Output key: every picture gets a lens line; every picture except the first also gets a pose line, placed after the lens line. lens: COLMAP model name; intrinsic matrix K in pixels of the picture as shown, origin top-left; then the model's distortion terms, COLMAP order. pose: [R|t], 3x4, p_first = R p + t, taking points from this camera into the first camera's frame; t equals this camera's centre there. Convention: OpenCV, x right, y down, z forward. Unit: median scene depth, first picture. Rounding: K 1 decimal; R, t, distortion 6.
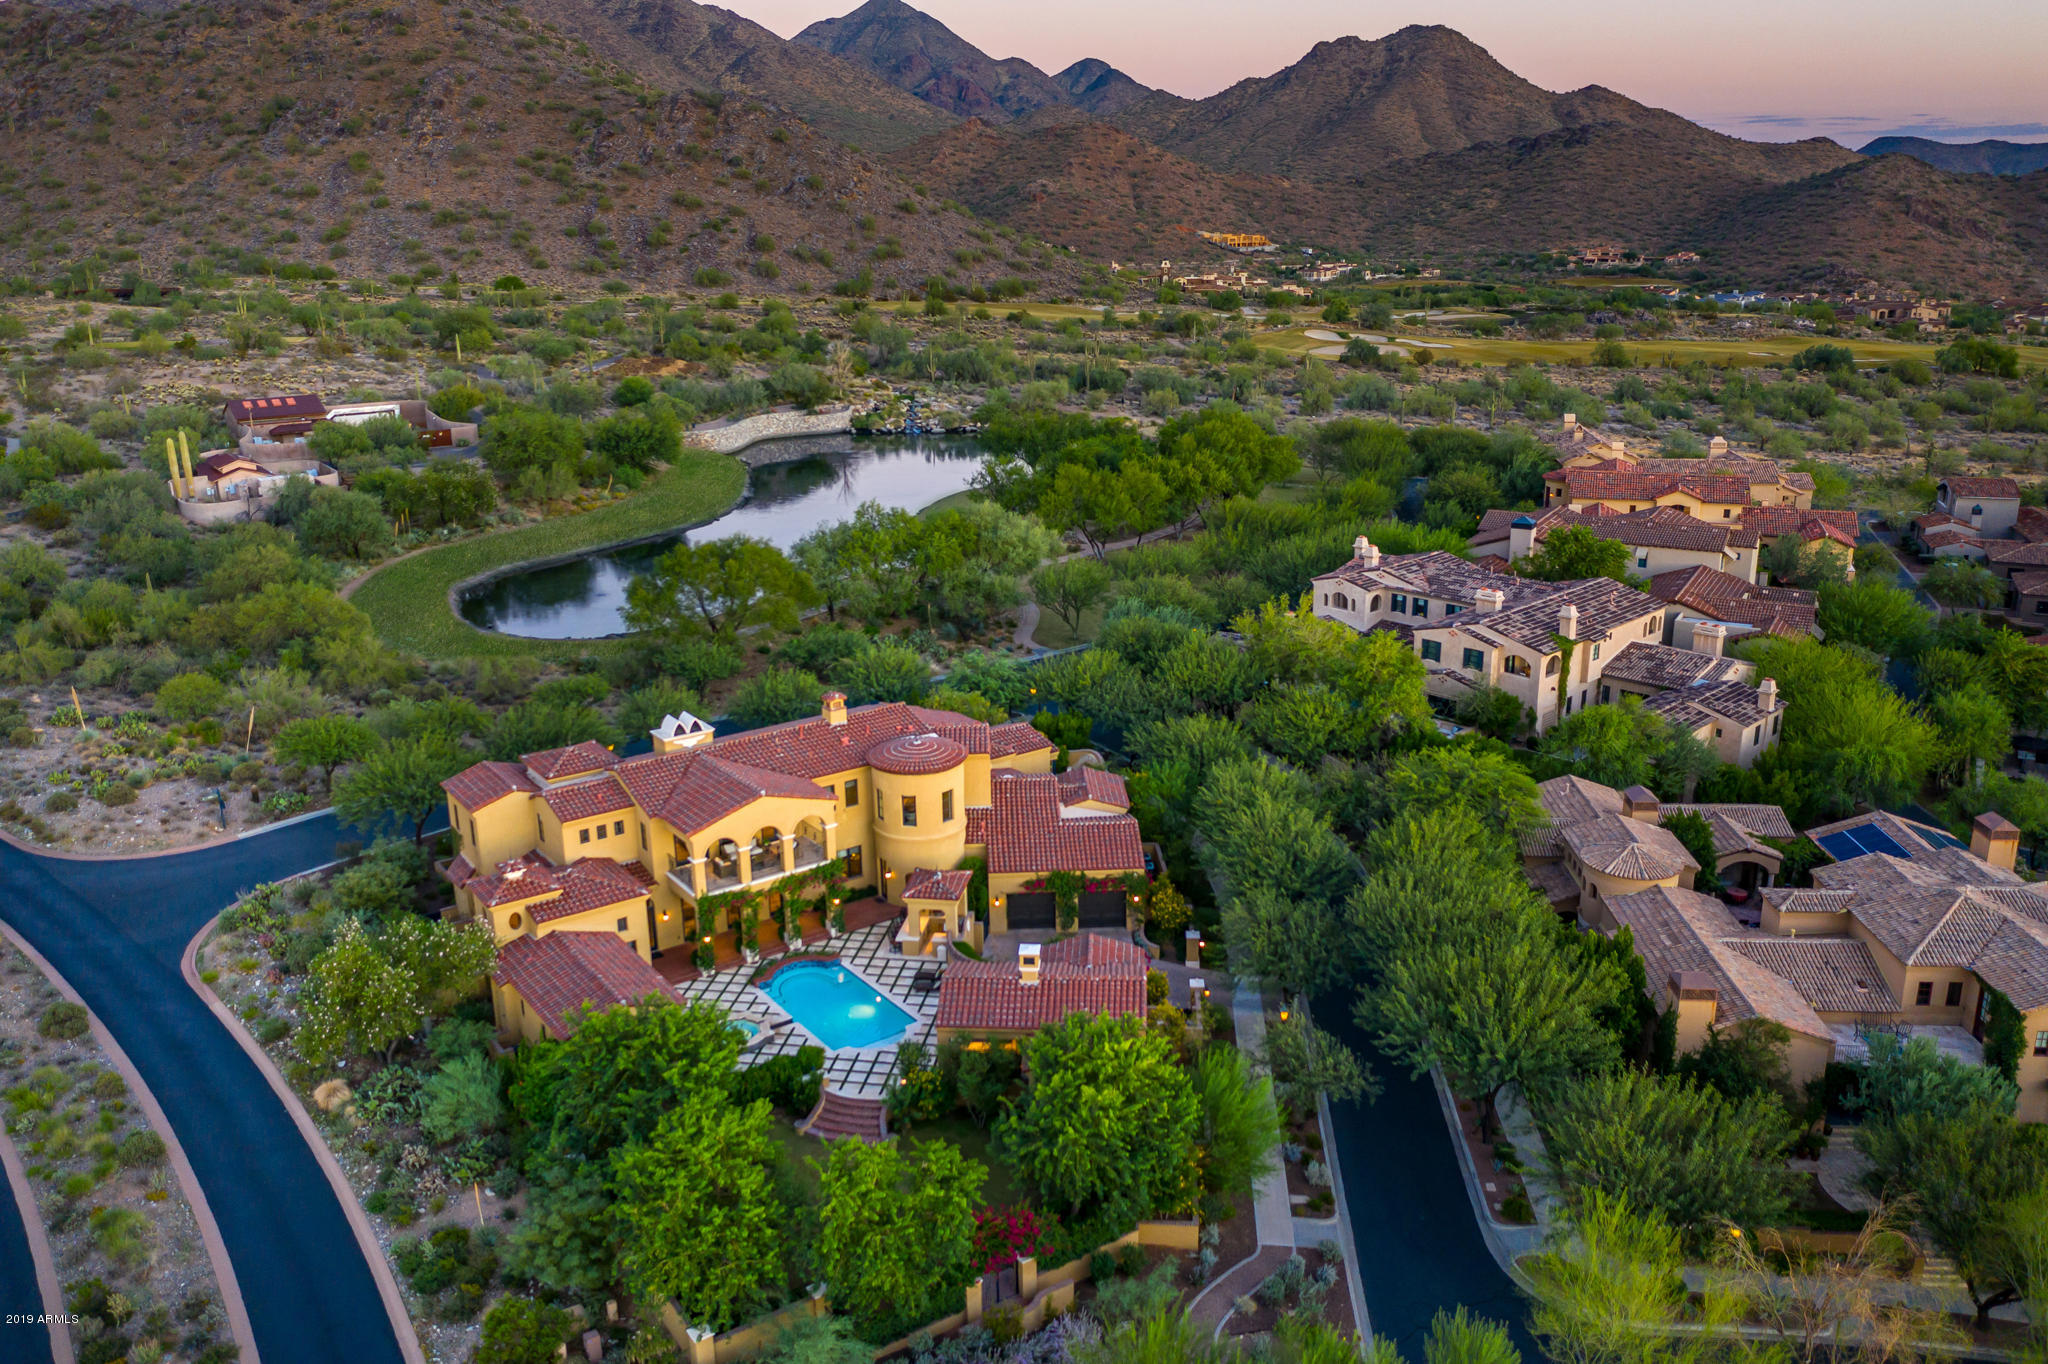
lens RADIAL K [[1660.7, 0, 1014.1], [0, 1660.7, 685.9], [0, 0, 1]] dist [-0.016088, 0.032295]
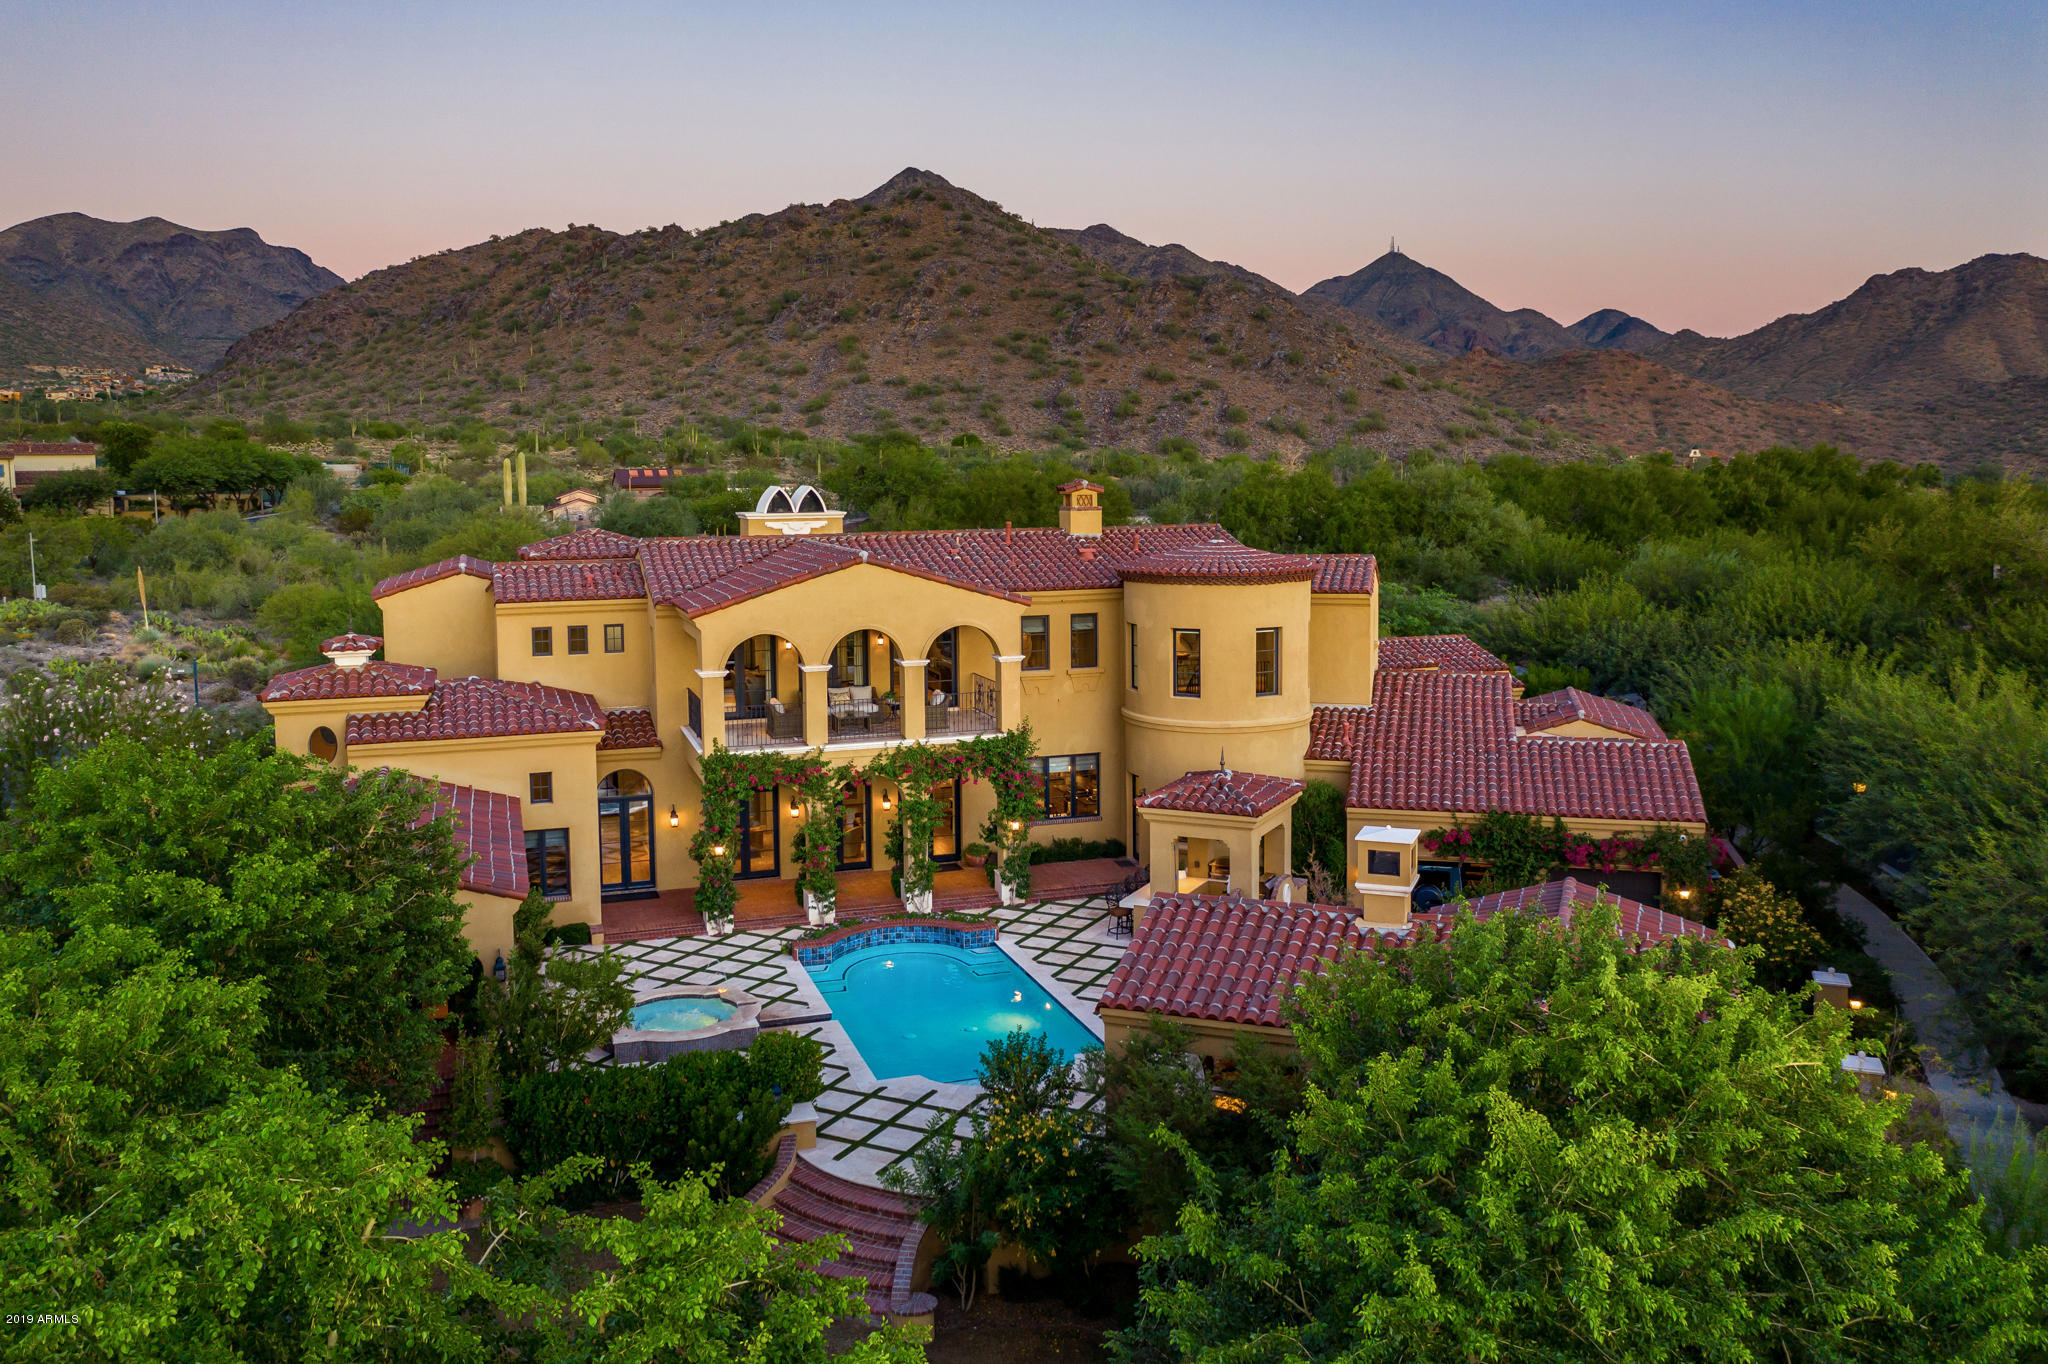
lens RADIAL K [[1660.7, 0, 1003.3], [0, 1660.7, 593.4], [0, 0, 1]] dist [-0.016088, 0.032295]
pose [[0.954187, 0.029964, -0.297706, 0.006194], [-0.093361, 0.975114, -0.201090, 0.032816], [0.284272, 0.219672, 0.933238, 0.109437]]
